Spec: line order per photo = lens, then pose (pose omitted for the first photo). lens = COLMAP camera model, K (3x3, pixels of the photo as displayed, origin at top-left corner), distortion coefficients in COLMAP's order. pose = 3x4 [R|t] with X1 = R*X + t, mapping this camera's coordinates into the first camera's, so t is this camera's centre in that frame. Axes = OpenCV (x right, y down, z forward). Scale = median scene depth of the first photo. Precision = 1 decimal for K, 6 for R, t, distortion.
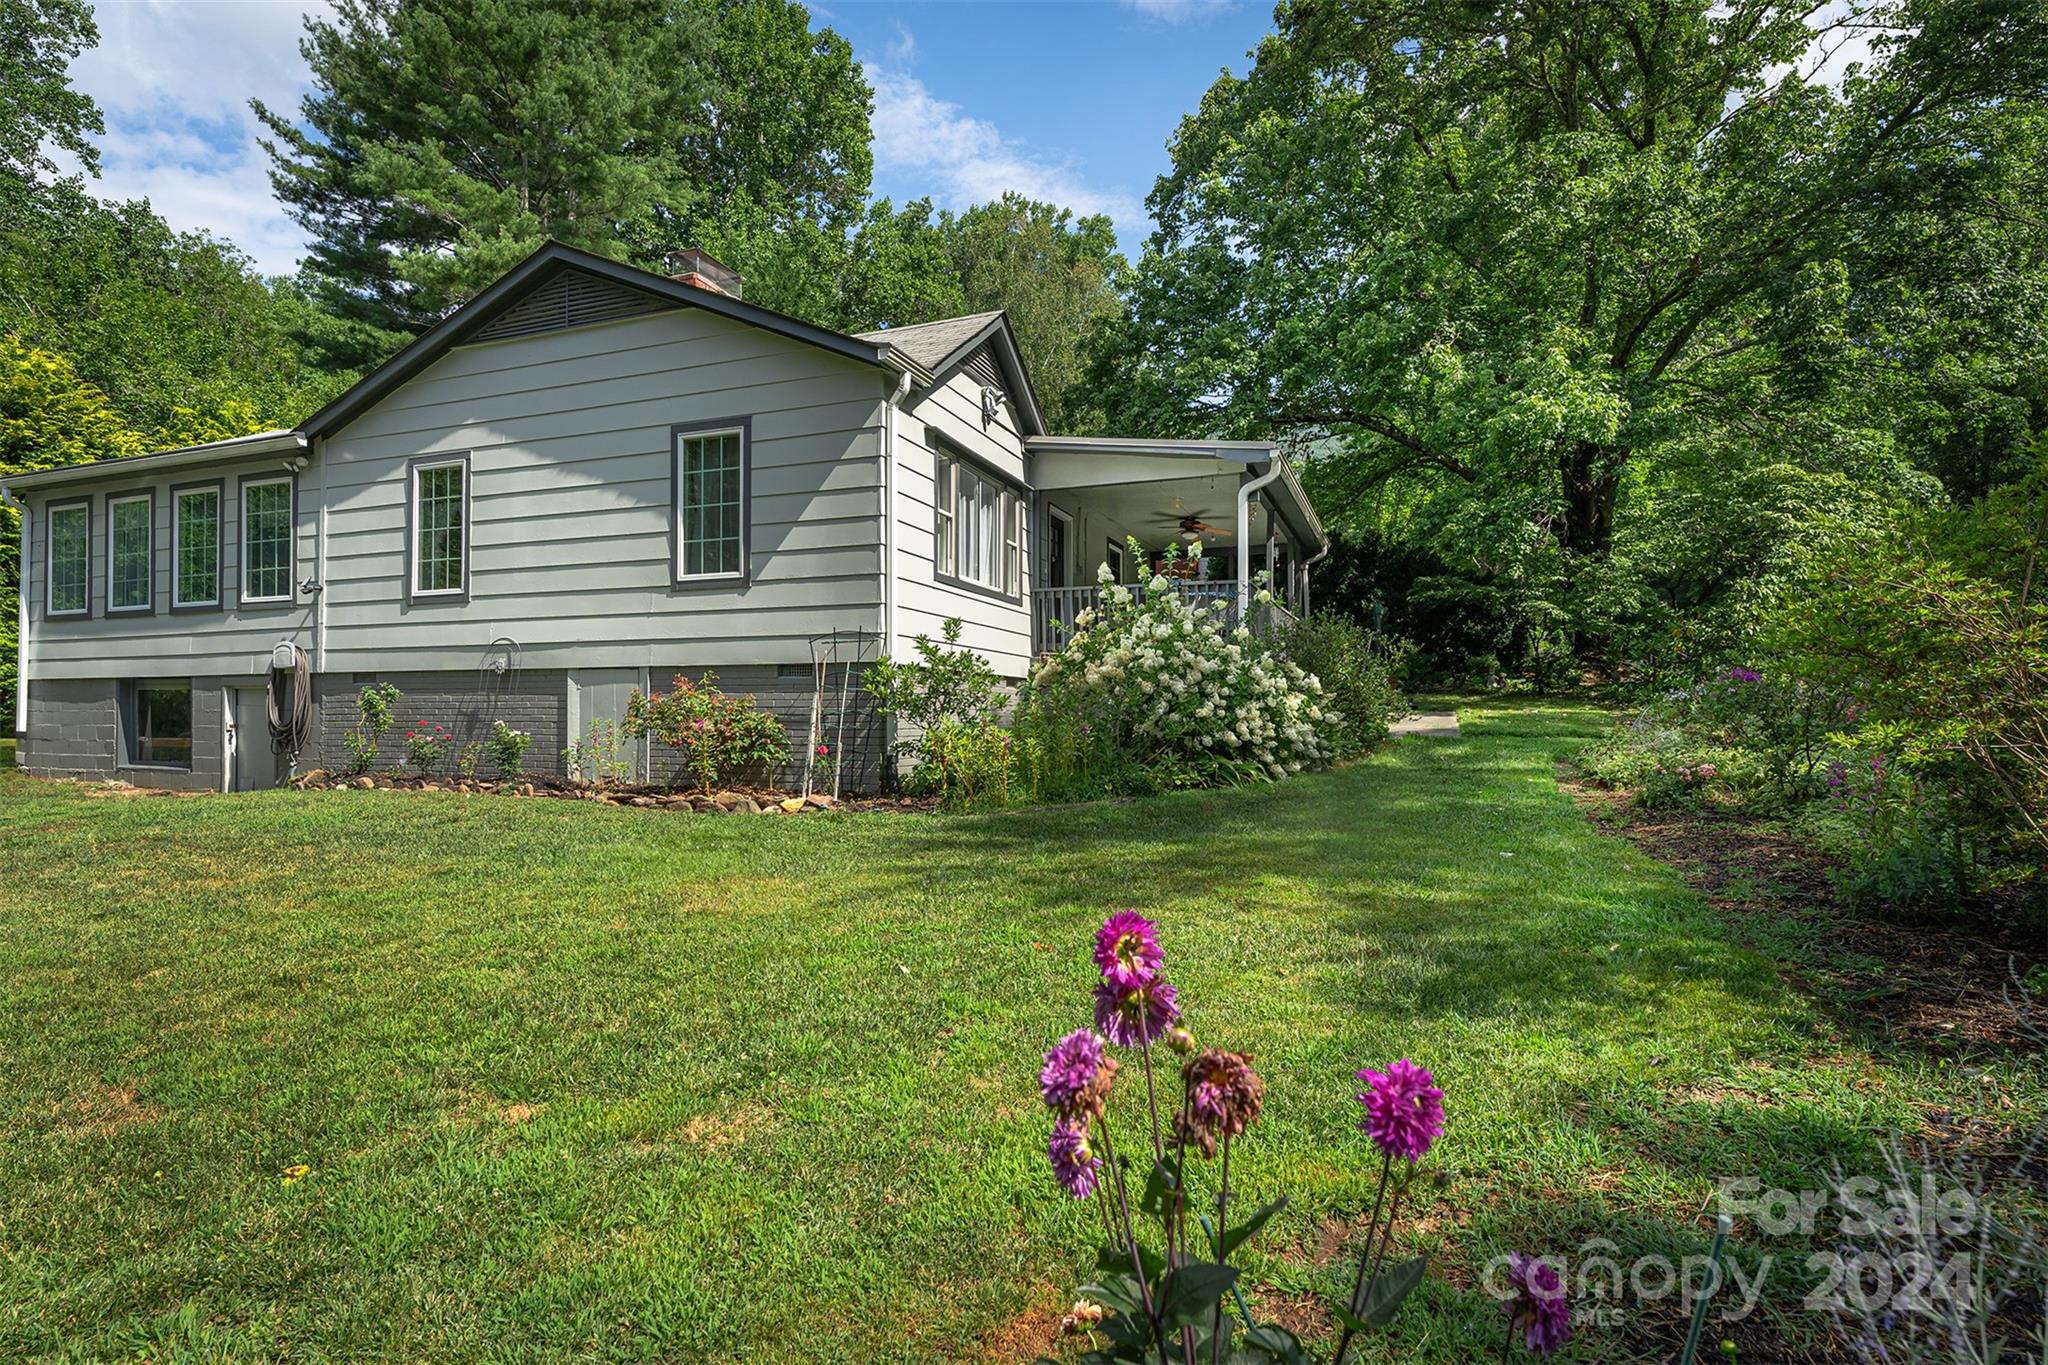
lens RADIAL K [[1047.0, 0, 1023.3], [0, 1047.0, 718.9], [0, 0, 1]] dist [0.002835, 0.000002]
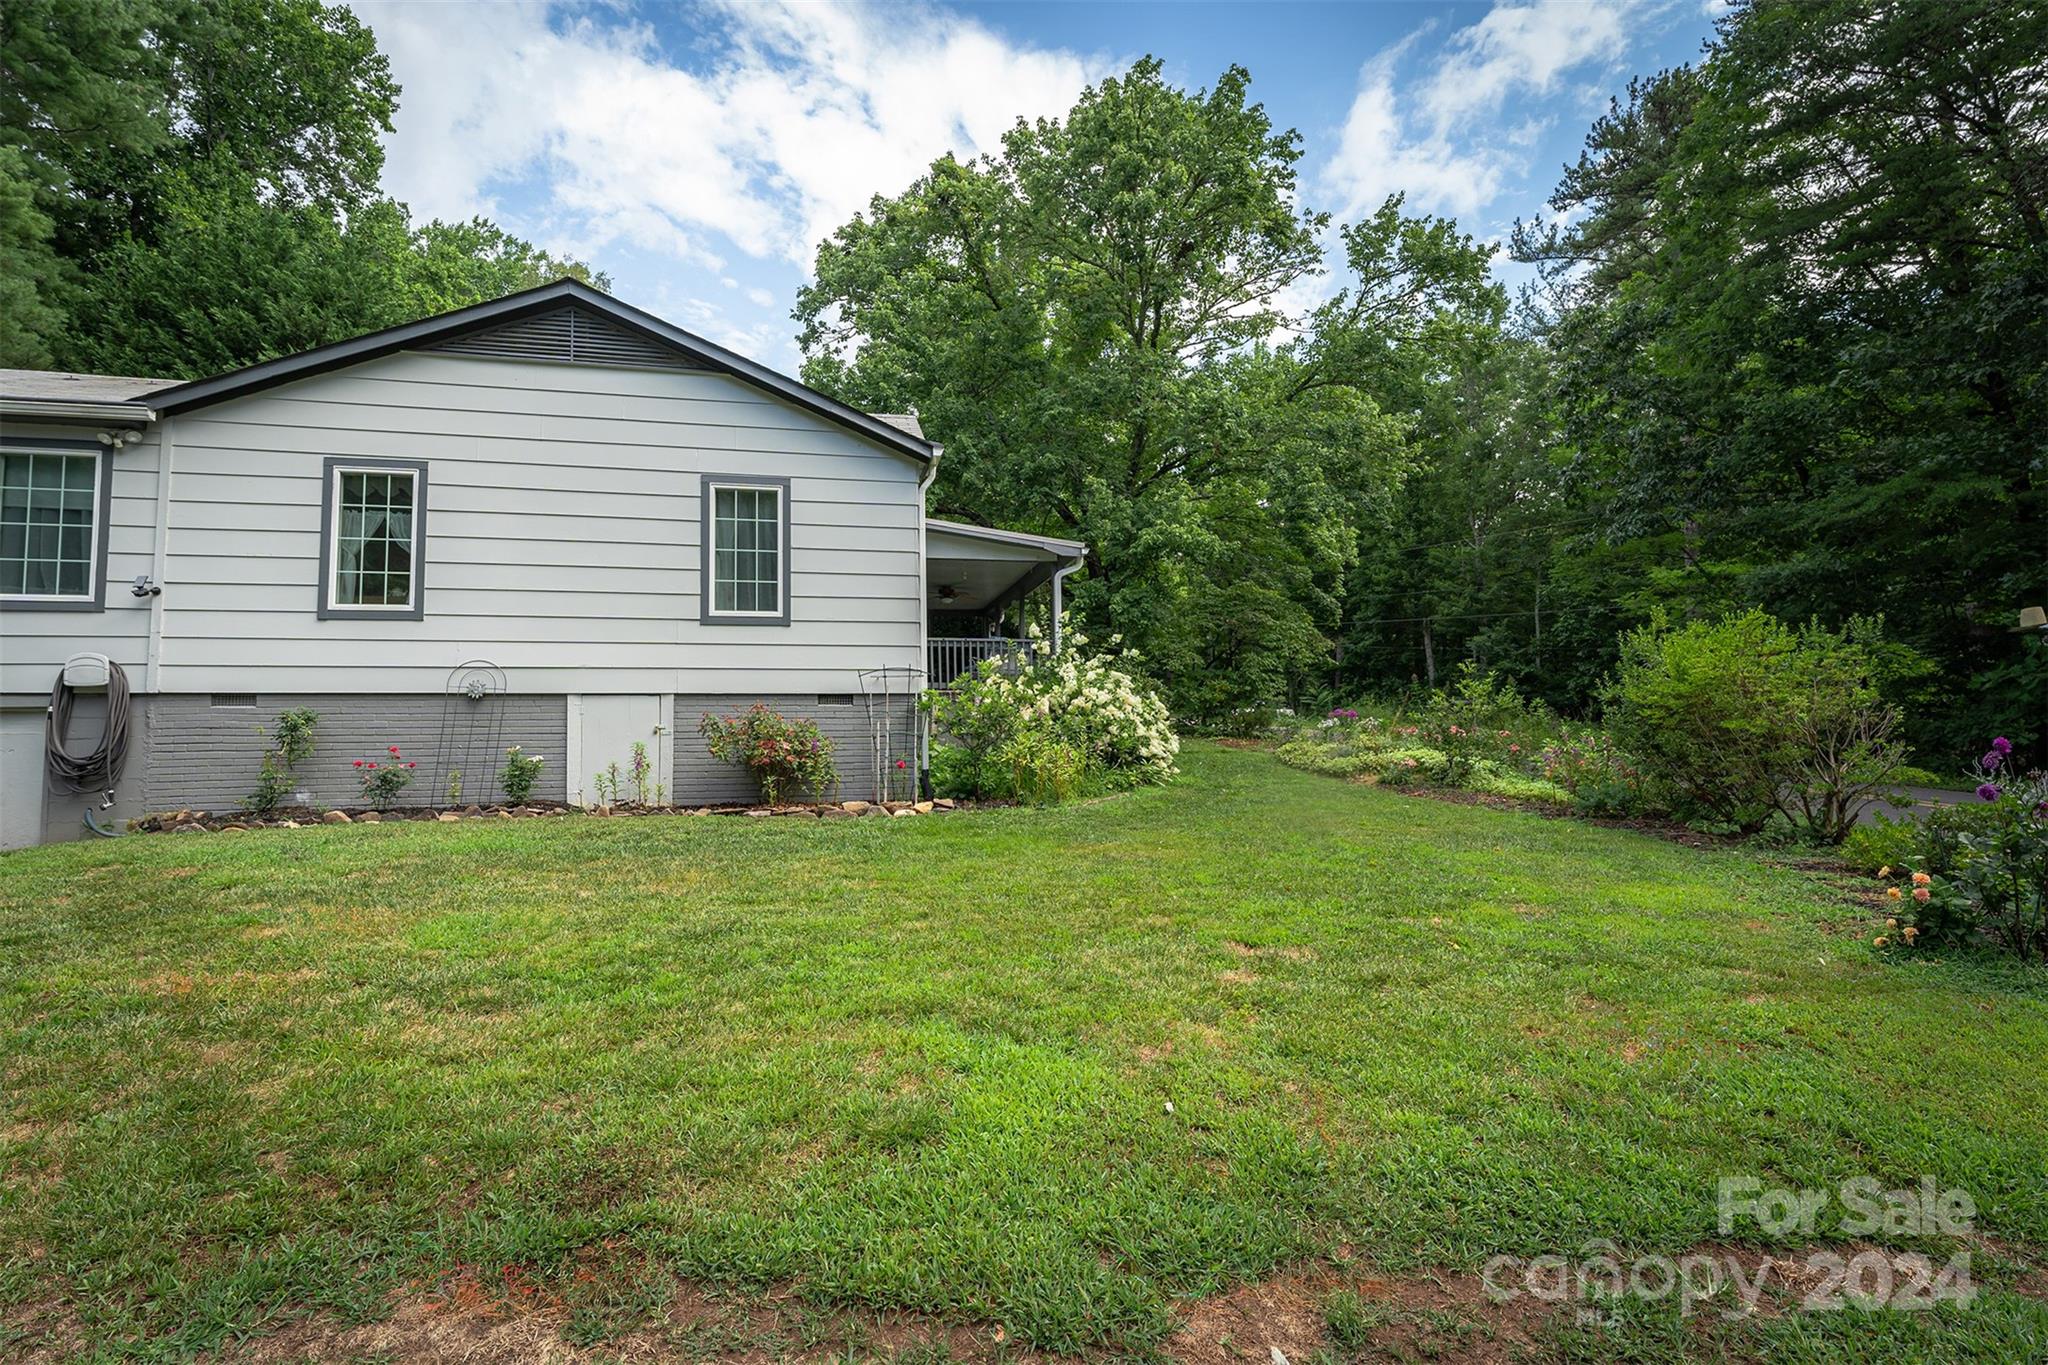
lens RADIAL K [[979.6, 0, 1024.0], [0, 979.6, 682.5], [0, 0, 1]] dist [0.022105, 0.000157]
pose [[0.842344, 0.030504, 0.538076, -0.506470], [0.014302, 0.996780, -0.078898, 0.020243], [-0.538750, 0.074155, 0.839196, -0.026174]]
